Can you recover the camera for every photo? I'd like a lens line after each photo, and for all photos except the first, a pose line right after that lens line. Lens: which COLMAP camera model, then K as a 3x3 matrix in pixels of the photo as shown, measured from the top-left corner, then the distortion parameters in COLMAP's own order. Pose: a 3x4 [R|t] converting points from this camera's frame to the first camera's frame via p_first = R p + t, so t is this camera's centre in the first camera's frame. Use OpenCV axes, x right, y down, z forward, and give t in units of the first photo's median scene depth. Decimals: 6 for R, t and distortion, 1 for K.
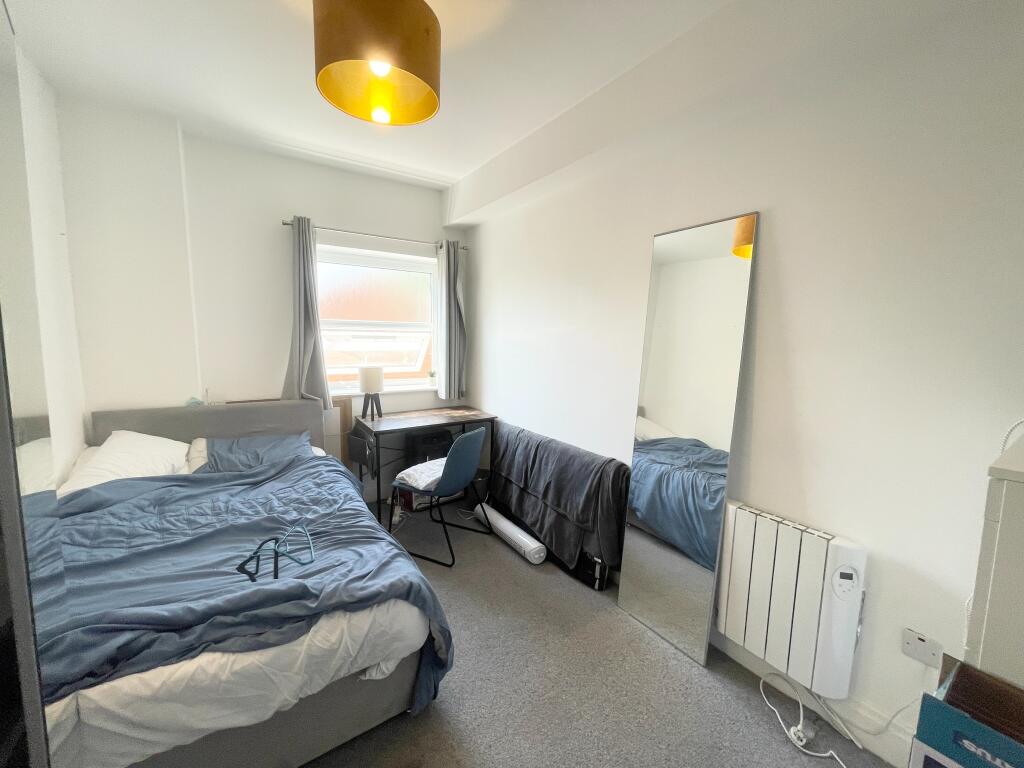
lens RADIAL K [[411.1, 0, 511.0], [0, 411.1, 383.5], [0, 0, 1]] dist [-0.003231, 0.000927]
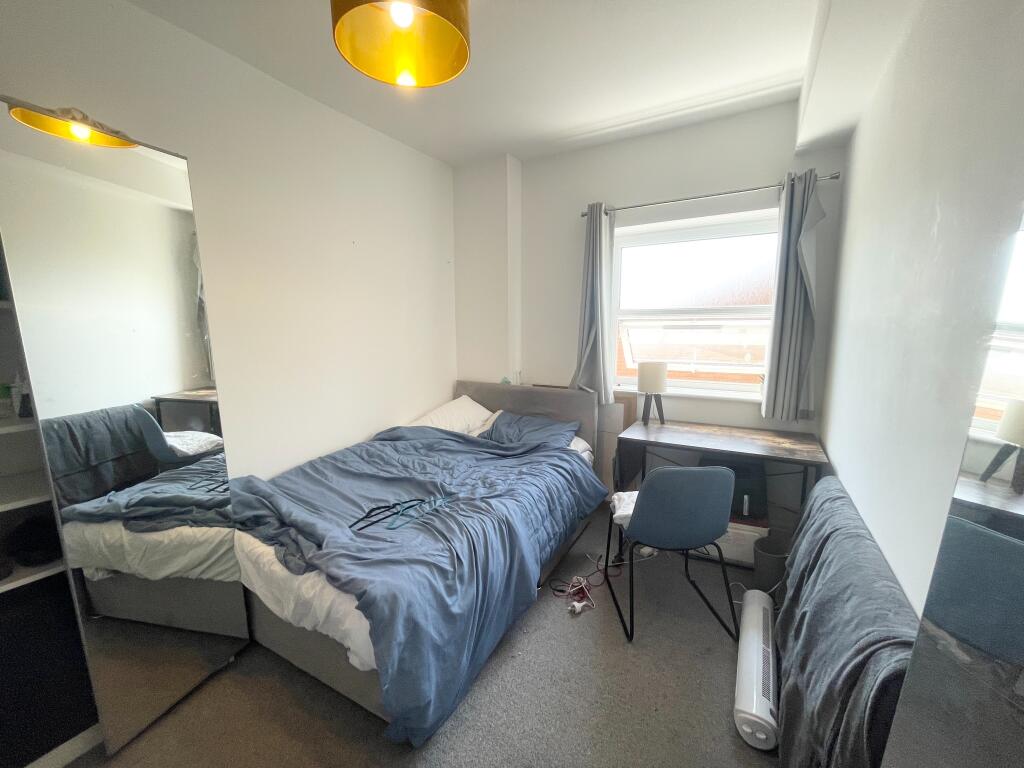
lens RADIAL K [[411.1, 0, 511.7], [0, 411.1, 381.5], [0, 0, 1]] dist [-0.003231, 0.000927]
pose [[0.438641, 0.095818, -0.893540, 0.380977], [-0.093358, 0.993778, 0.060737, -0.033072], [0.893800, 0.056777, 0.444857, 0.499011]]
